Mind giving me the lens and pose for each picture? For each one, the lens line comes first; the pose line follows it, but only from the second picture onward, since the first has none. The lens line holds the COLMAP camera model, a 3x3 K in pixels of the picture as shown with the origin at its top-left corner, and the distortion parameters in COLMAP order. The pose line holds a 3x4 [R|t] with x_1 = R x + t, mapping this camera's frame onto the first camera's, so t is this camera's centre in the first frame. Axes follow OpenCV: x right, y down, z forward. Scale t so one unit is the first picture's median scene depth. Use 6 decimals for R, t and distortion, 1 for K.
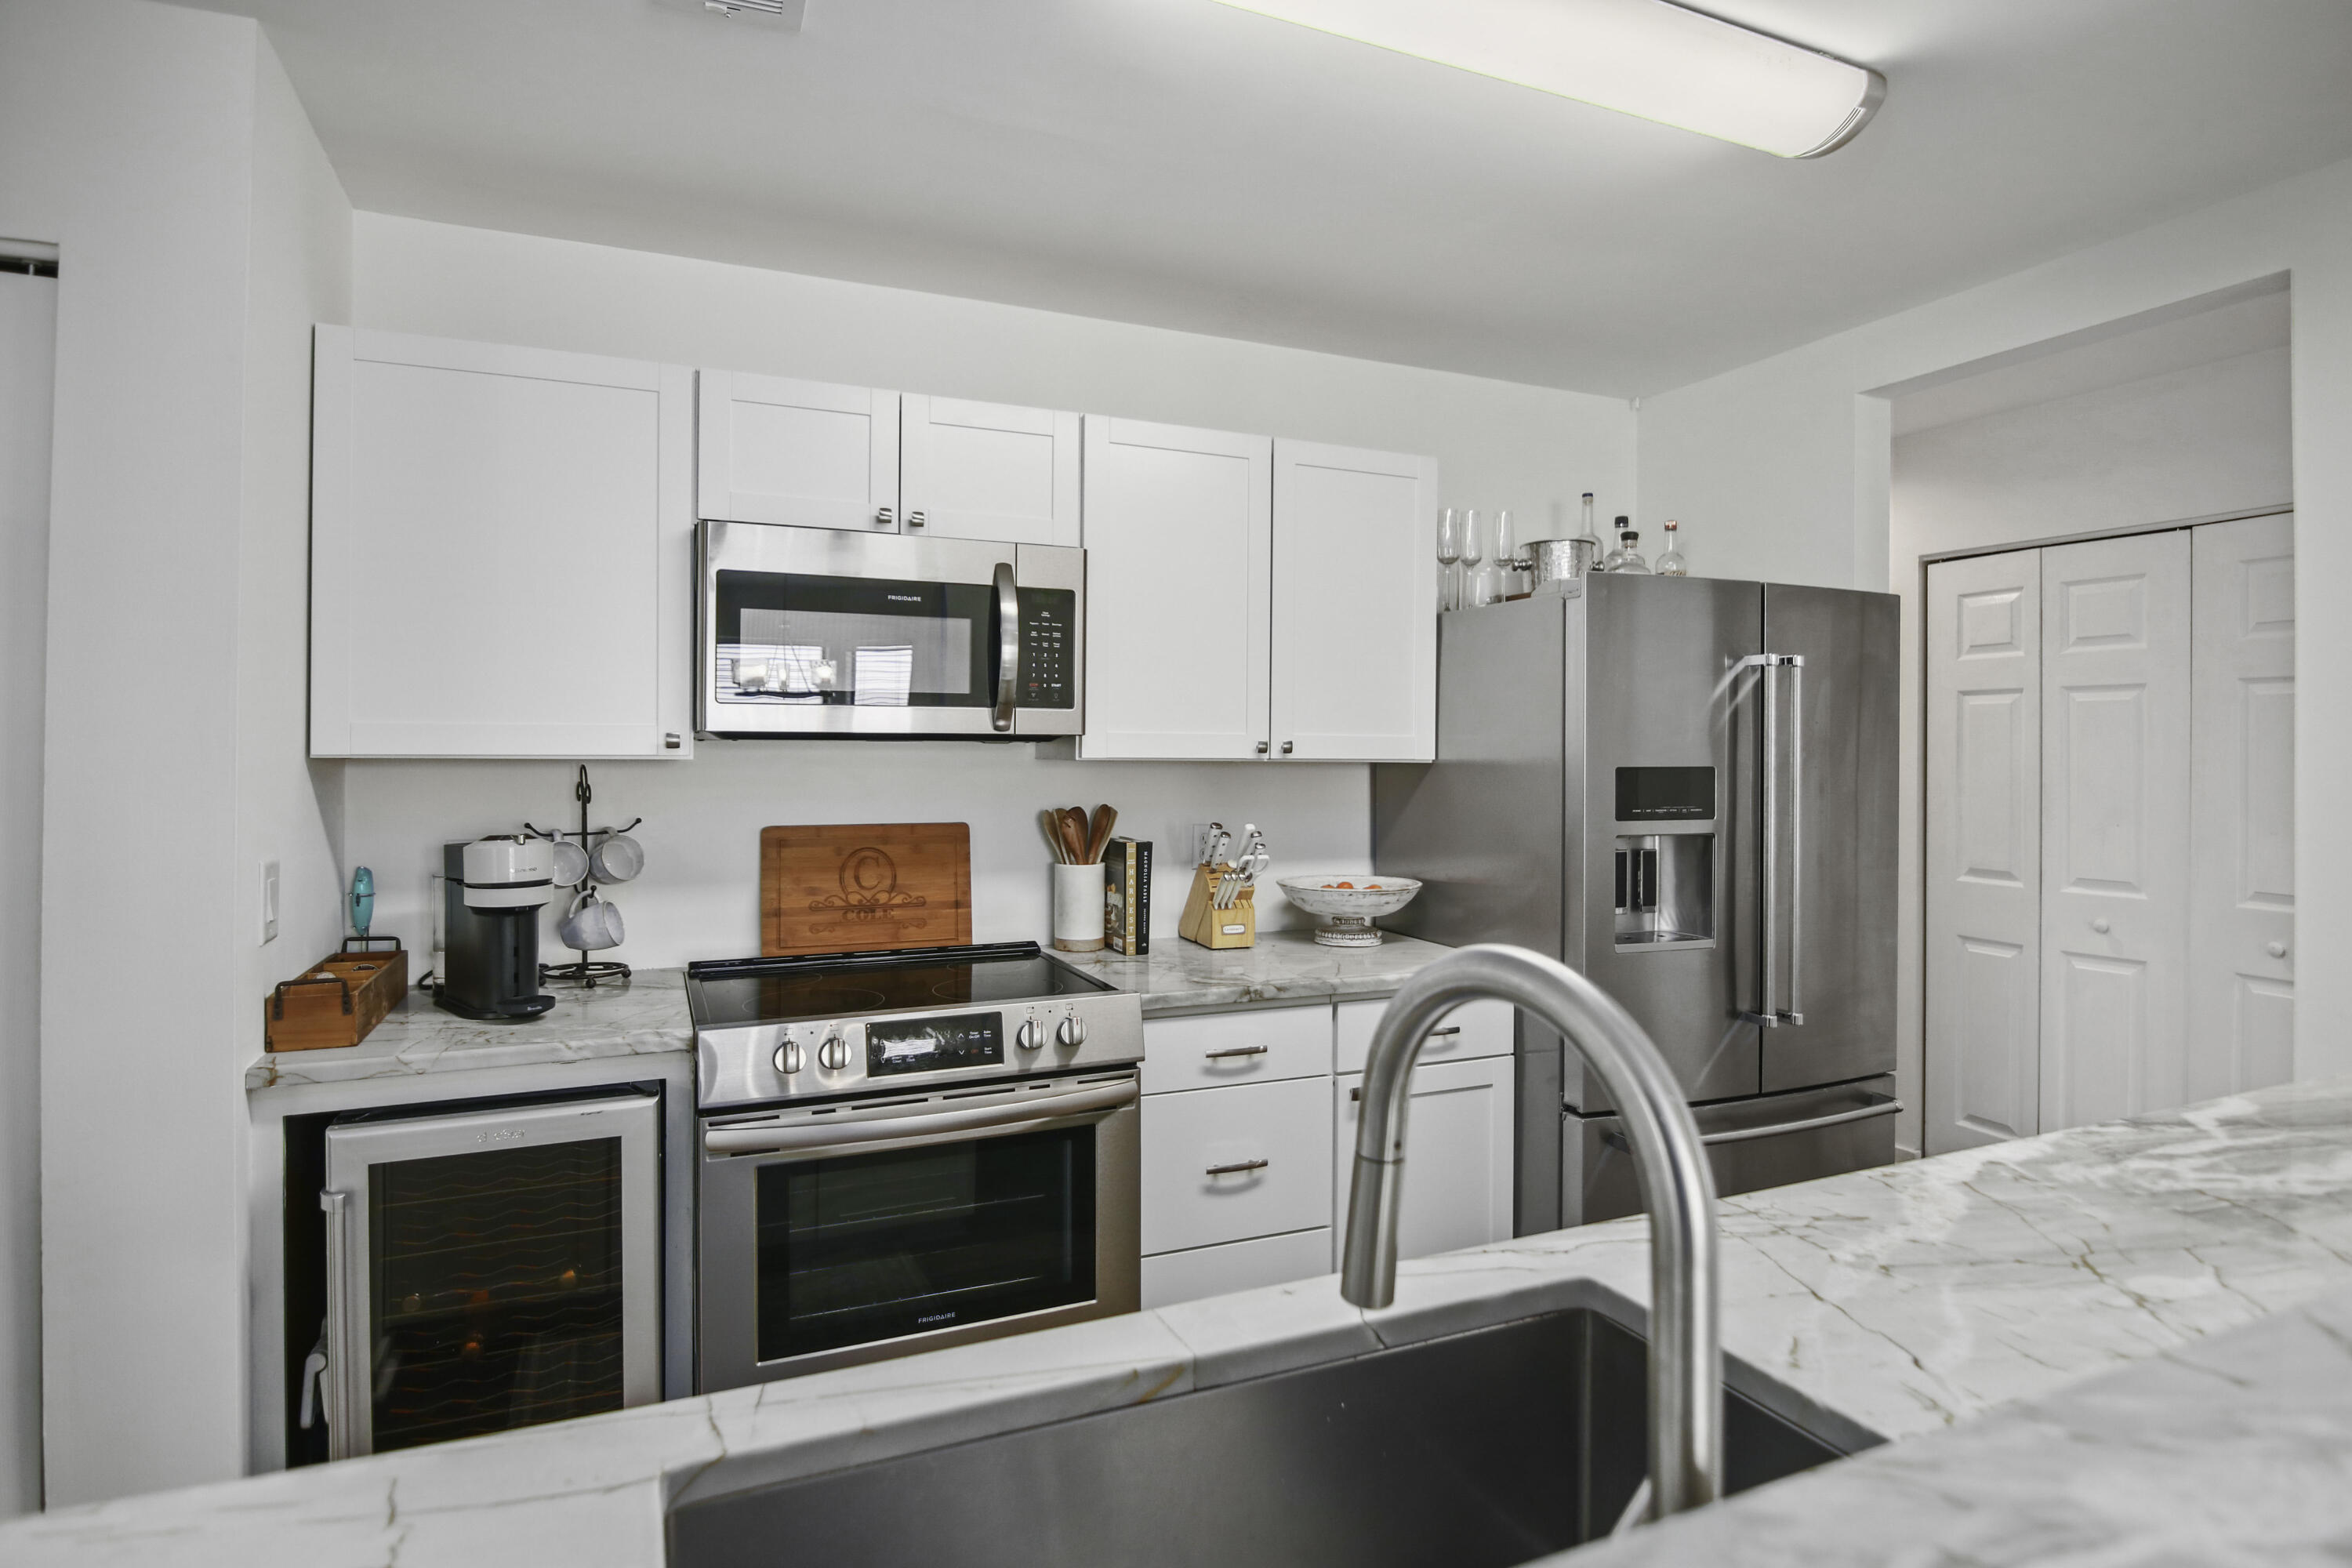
lens RADIAL K [[1243.6, 0, 1165.6], [0, 1243.6, 746.5], [0, 0, 1]] dist [-0.003224, -0.011016]
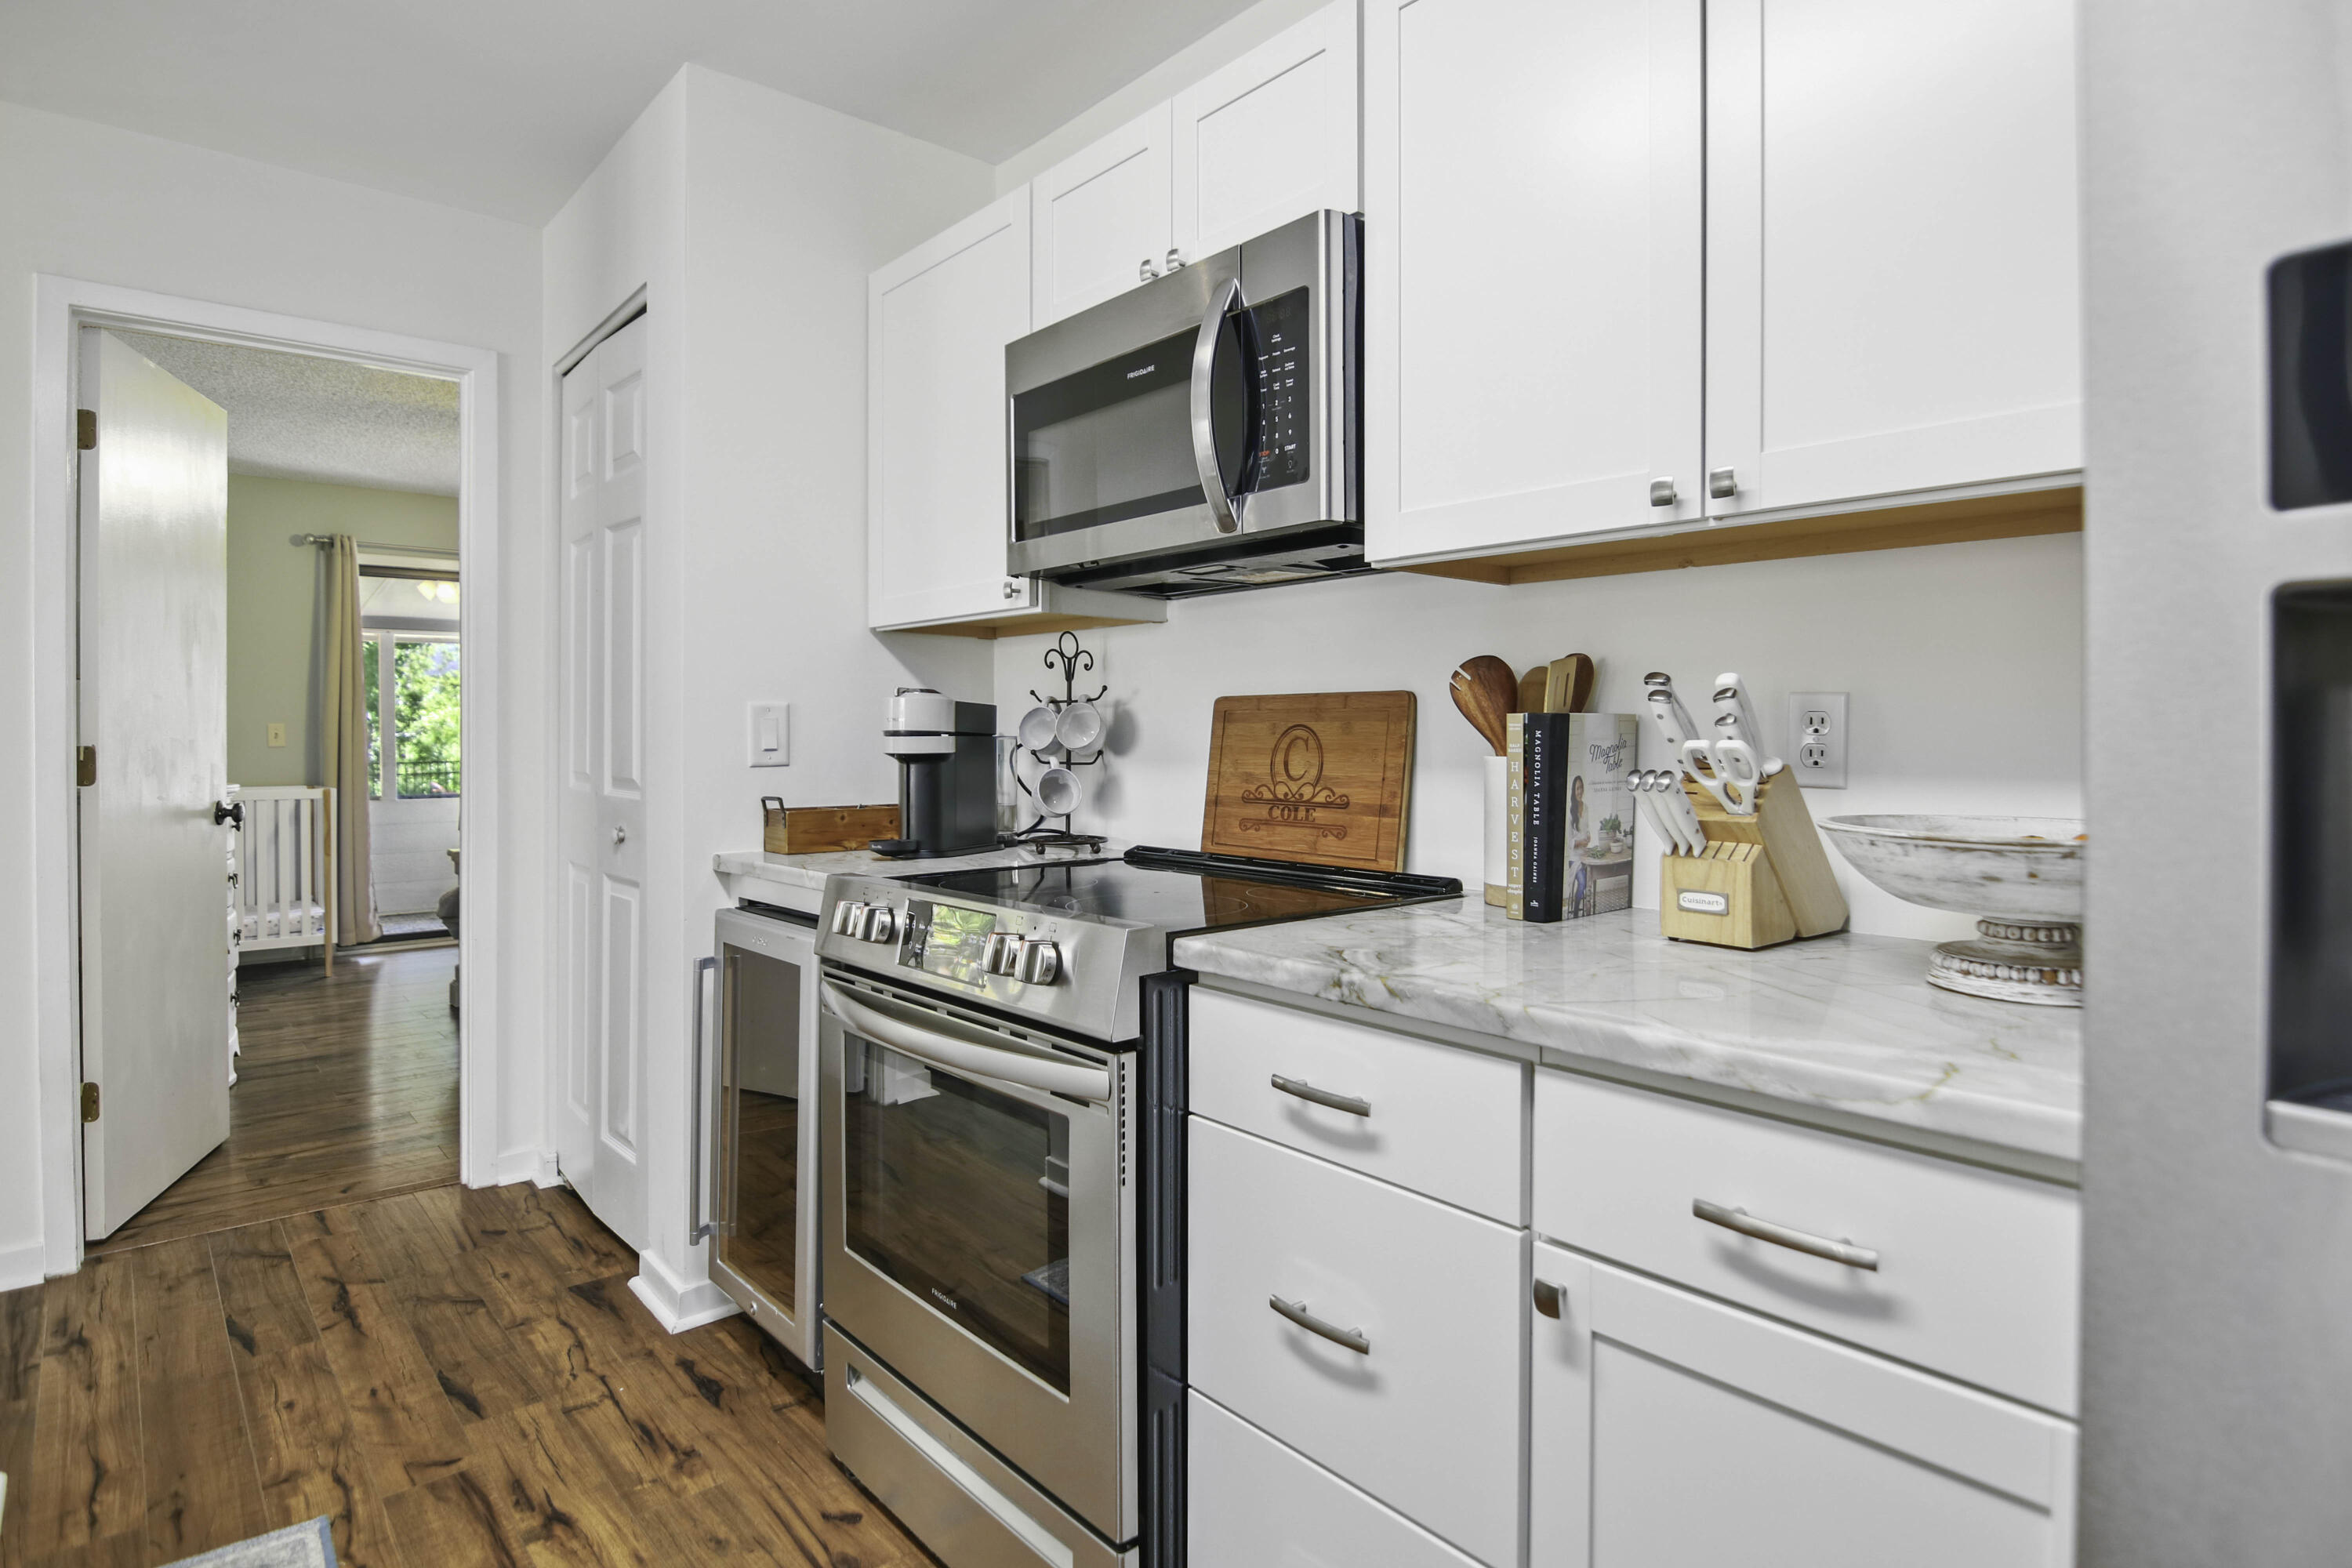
lens RADIAL K [[1243.6, 0, 1165.6], [0, 1243.6, 746.5], [0, 0, 1]] dist [-0.003224, -0.011016]
pose [[0.290804, 0.002131, -0.956780, 0.461527], [0.004600, 0.999983, 0.003626, 0.092519], [0.956772, -0.005456, 0.290789, 0.714394]]
